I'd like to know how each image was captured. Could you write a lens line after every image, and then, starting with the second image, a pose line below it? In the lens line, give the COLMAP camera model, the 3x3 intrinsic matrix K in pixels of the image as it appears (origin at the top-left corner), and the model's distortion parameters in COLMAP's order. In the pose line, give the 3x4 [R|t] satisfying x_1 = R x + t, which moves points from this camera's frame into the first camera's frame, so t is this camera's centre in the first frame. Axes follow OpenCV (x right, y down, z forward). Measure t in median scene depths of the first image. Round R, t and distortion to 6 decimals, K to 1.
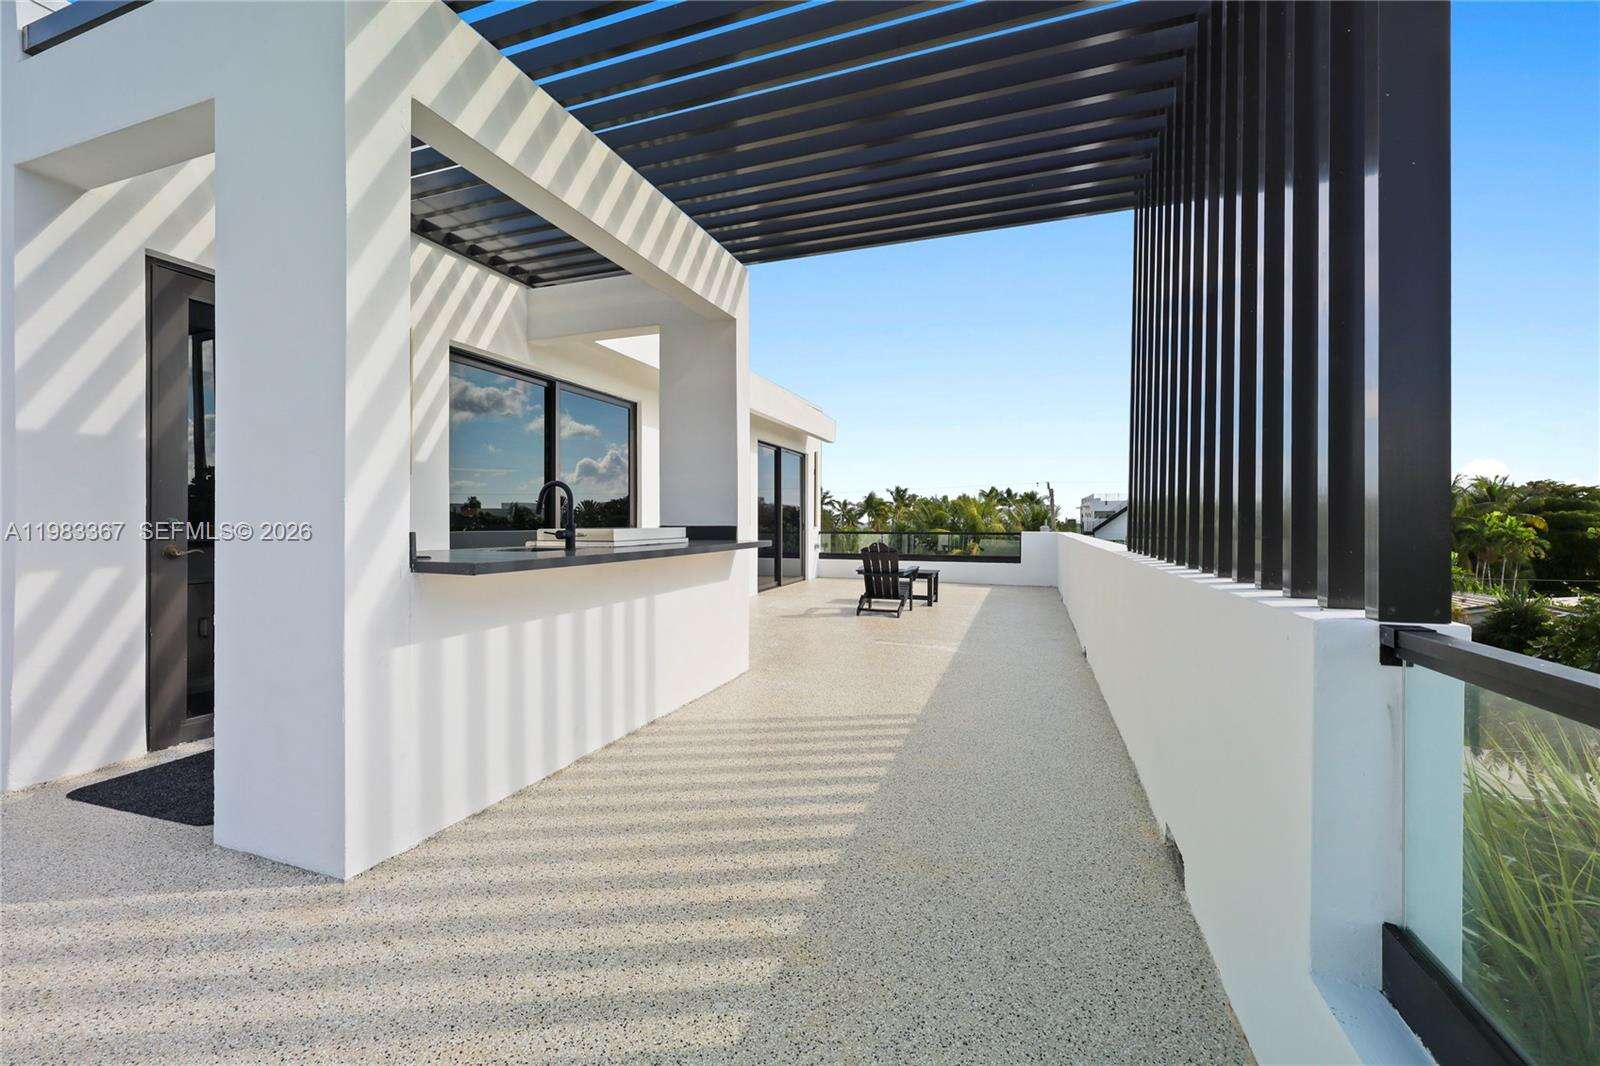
lens RADIAL K [[640.5, 0, 794.2], [0, 640.5, 523.0], [0, 0, 1]] dist [-0.000191, -0.000008]
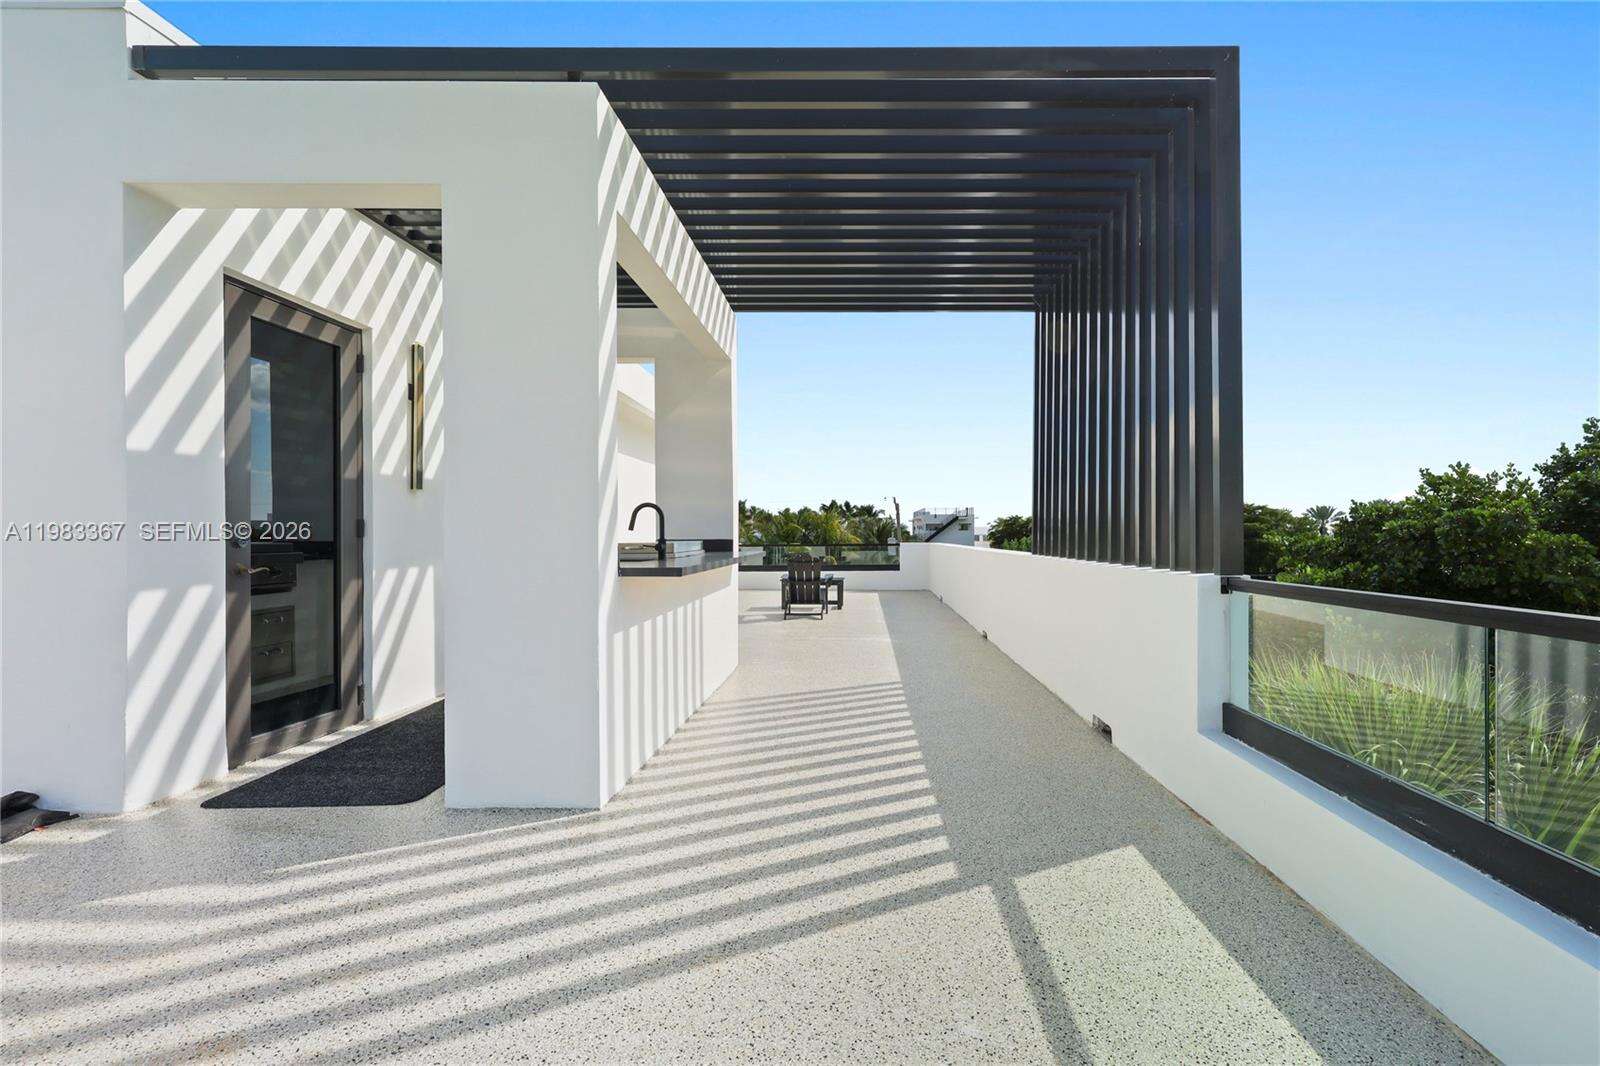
lens RADIAL K [[664.3, 0, 858.9], [0, 664.3, 534.3], [0, 0, 1]] dist [-0.001241, -0.000287]
pose [[0.940075, -0.006831, 0.340900, -0.274517], [0.007834, 0.999968, -0.001568, -0.001428], [-0.340878, 0.004144, 0.940098, -0.198920]]
